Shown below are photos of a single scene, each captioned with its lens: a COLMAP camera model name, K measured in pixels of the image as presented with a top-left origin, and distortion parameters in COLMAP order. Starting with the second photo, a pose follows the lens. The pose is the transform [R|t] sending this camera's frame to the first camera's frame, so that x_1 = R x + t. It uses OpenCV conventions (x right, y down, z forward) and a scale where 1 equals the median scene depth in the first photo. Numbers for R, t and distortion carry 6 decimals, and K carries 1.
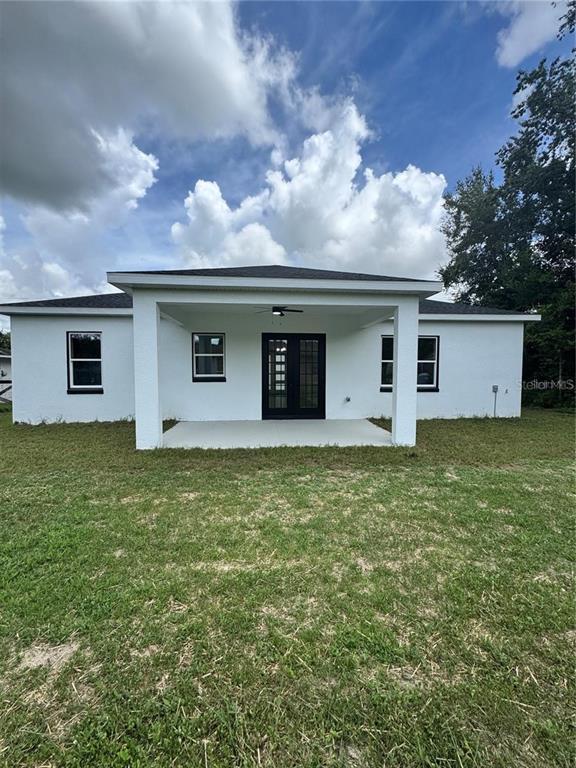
lens RADIAL K [[298.3, 0, 288.0], [0, 298.3, 384.0], [0, 0, 1]] dist [-0.003137, -0.000175]
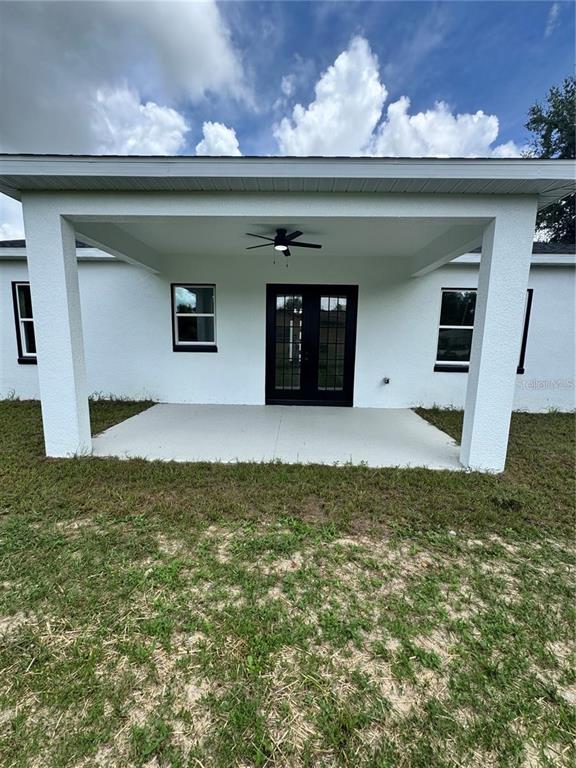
lens RADIAL K [[298.3, 0, 288.0], [0, 298.3, 384.0], [0, 0, 1]] dist [-0.003137, -0.000175]
pose [[0.993441, 0.033031, -0.109470, 0.051205], [-0.021641, 0.994379, 0.103648, -0.010019], [0.112278, -0.100600, 0.988571, 0.295996]]
